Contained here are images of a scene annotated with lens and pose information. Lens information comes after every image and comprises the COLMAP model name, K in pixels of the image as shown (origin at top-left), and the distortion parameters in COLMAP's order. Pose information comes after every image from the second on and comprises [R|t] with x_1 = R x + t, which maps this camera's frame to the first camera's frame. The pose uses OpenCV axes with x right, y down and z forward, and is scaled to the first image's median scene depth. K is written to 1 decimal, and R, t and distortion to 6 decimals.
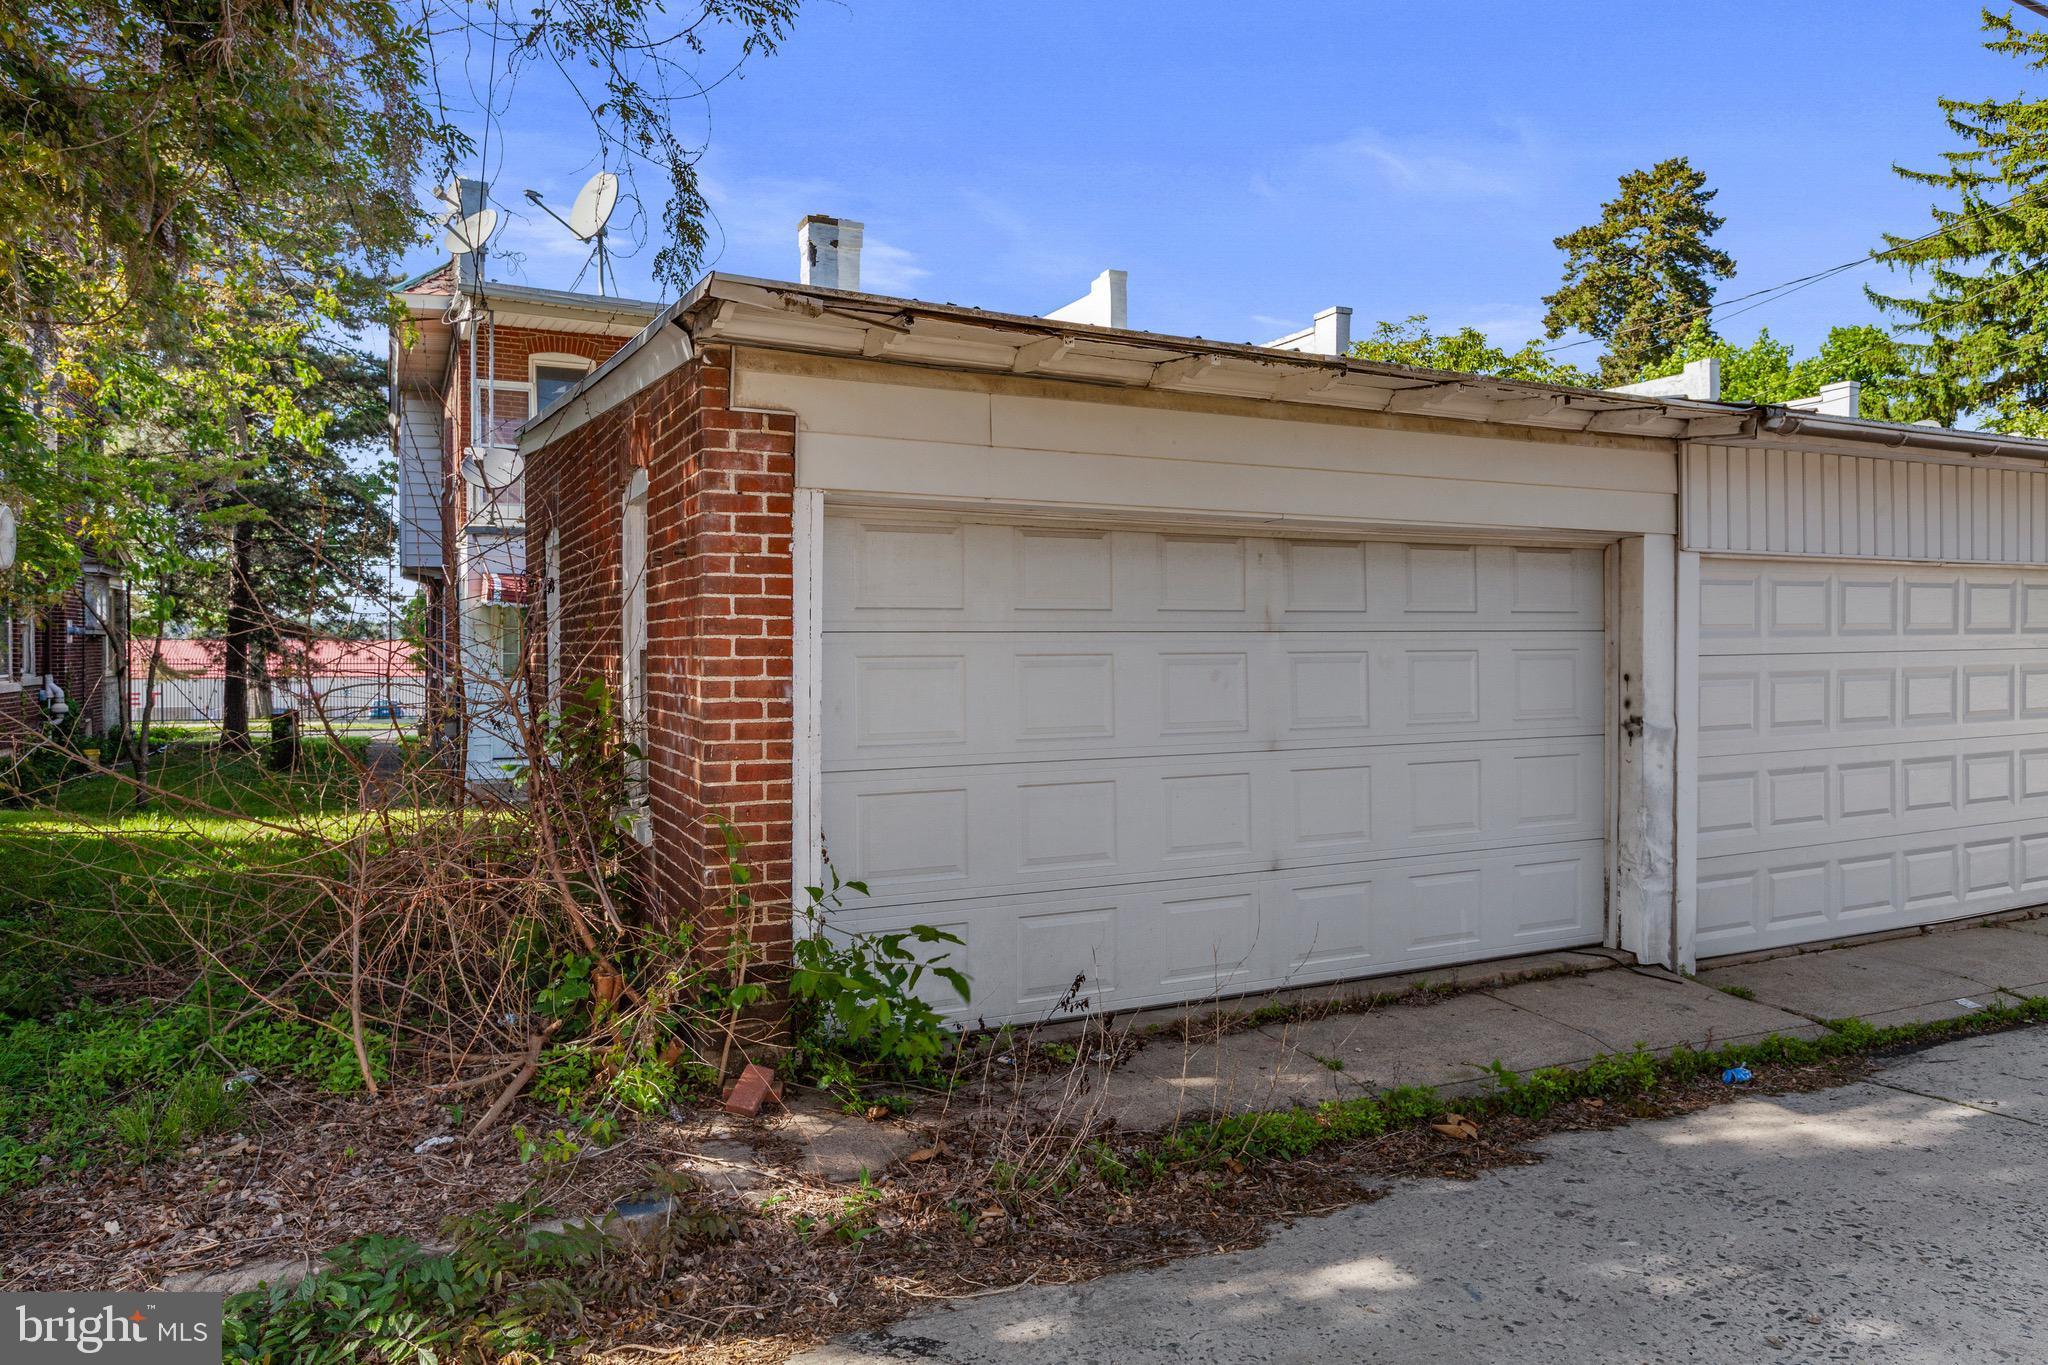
lens RADIAL K [[1322.9, 0, 1014.0], [0, 1322.9, 664.3], [0, 0, 1]] dist [0.006375, -0.000402]
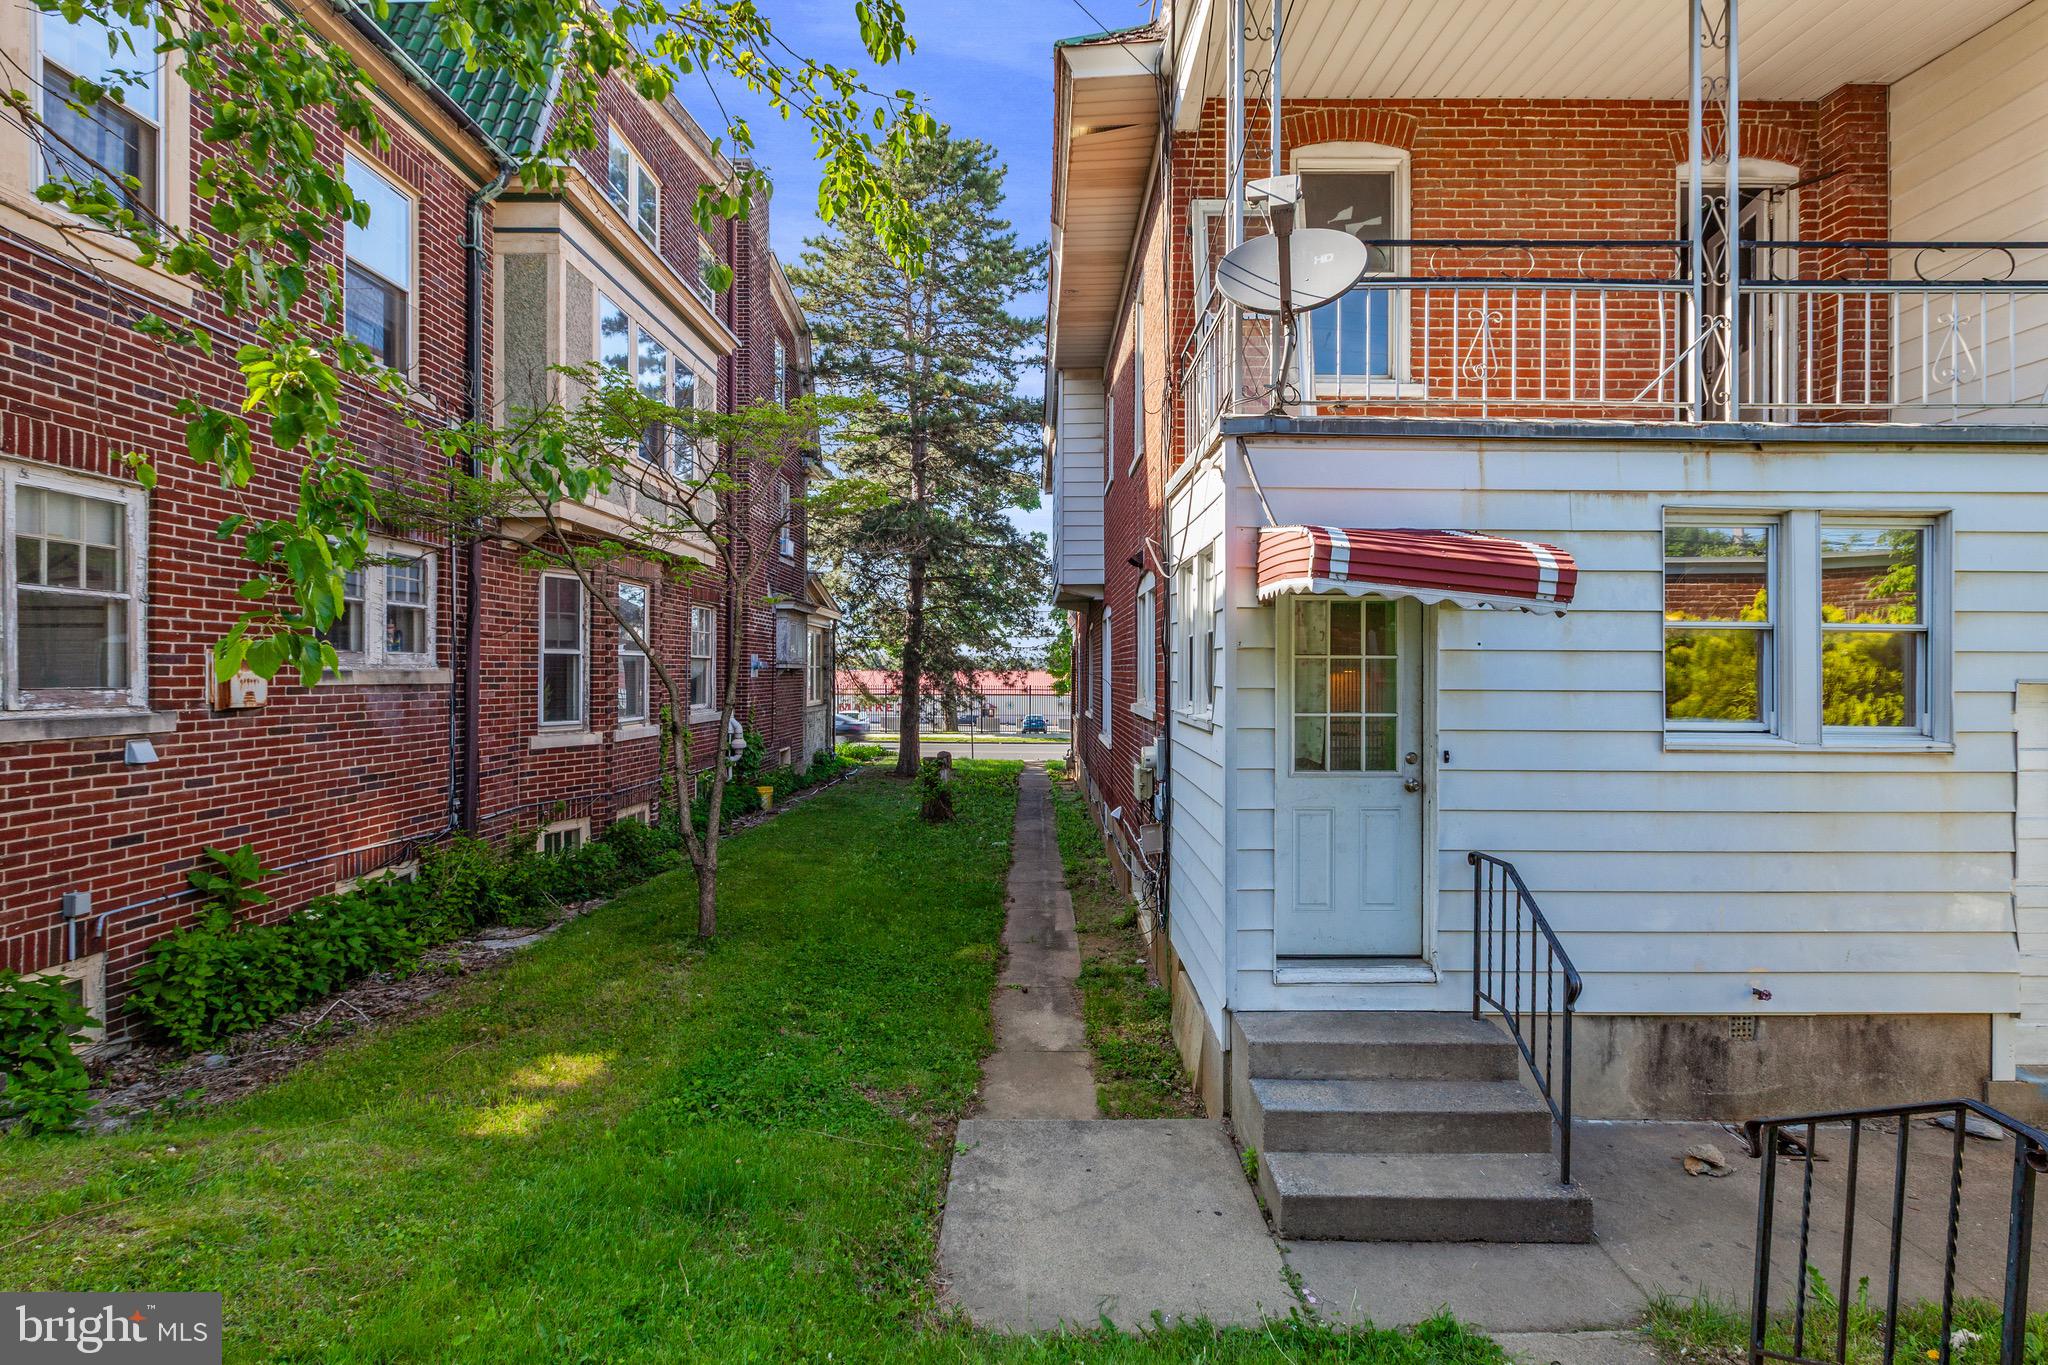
lens RADIAL K [[939.4, 0, 1024.1], [0, 939.4, 669.4], [0, 0, 1]] dist [-0.001162, 0.000573]
pose [[0.899006, -0.001521, -0.437934, -0.175396], [-0.006767, 0.999826, -0.017364, -0.008944], [0.437884, 0.018574, 0.898839, 0.363743]]
